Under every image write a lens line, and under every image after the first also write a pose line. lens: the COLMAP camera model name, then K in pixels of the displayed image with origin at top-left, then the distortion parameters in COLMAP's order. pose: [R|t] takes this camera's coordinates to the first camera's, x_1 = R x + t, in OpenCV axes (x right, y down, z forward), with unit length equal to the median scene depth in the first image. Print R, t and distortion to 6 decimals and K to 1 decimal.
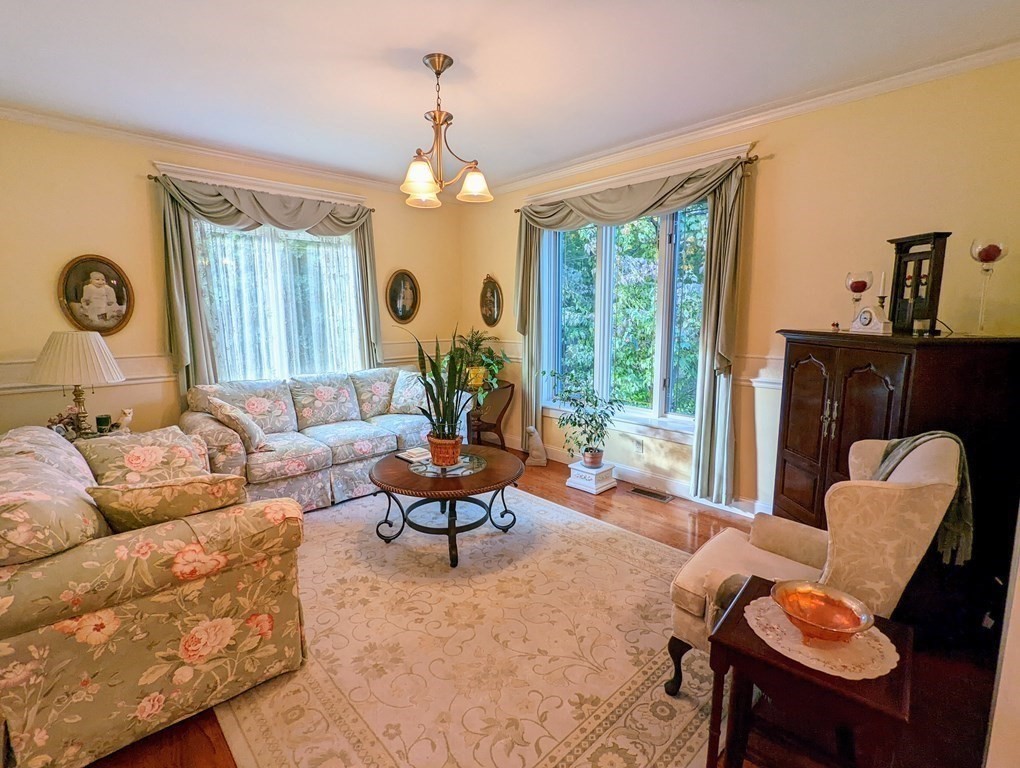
lens RADIAL K [[485.0, 0, 506.4], [0, 485.0, 386.7], [0, 0, 1]] dist [0.007207, -0.006998]
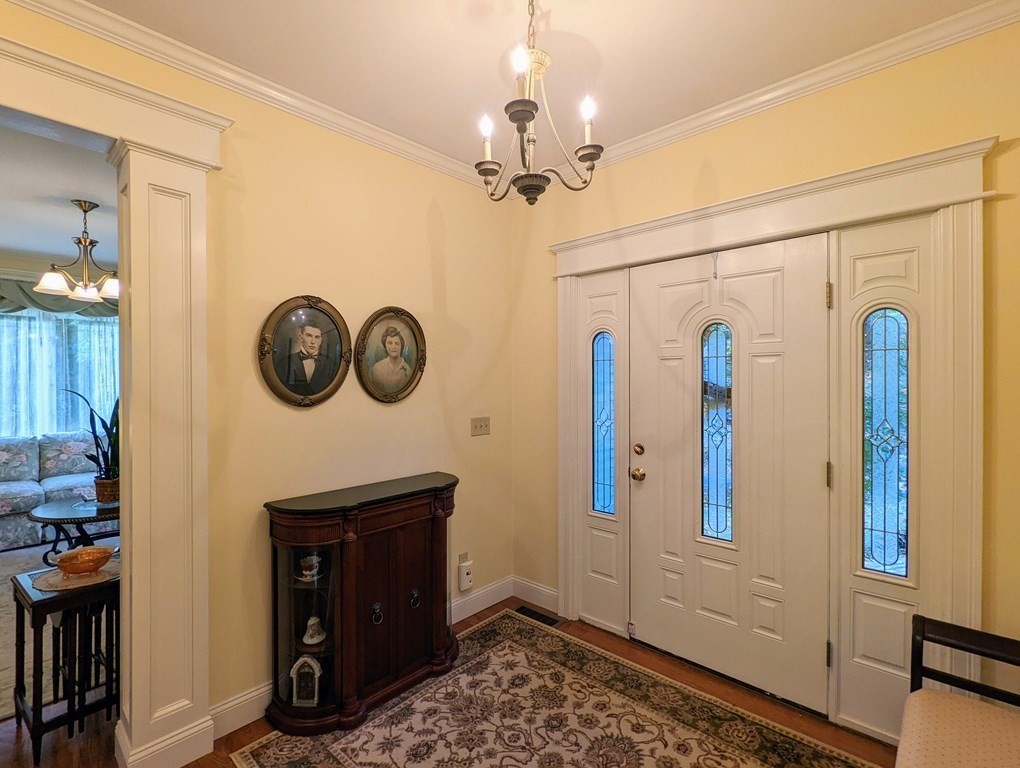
lens RADIAL K [[485.0, 0, 511.9], [0, 485.0, 384.6], [0, 0, 1]] dist [0.007207, -0.006998]
pose [[0.997508, 0.001873, 0.070532, 0.694463], [0.008220, 0.989756, -0.142530, 0.043973], [-0.070076, 0.142754, 0.987274, -0.285058]]
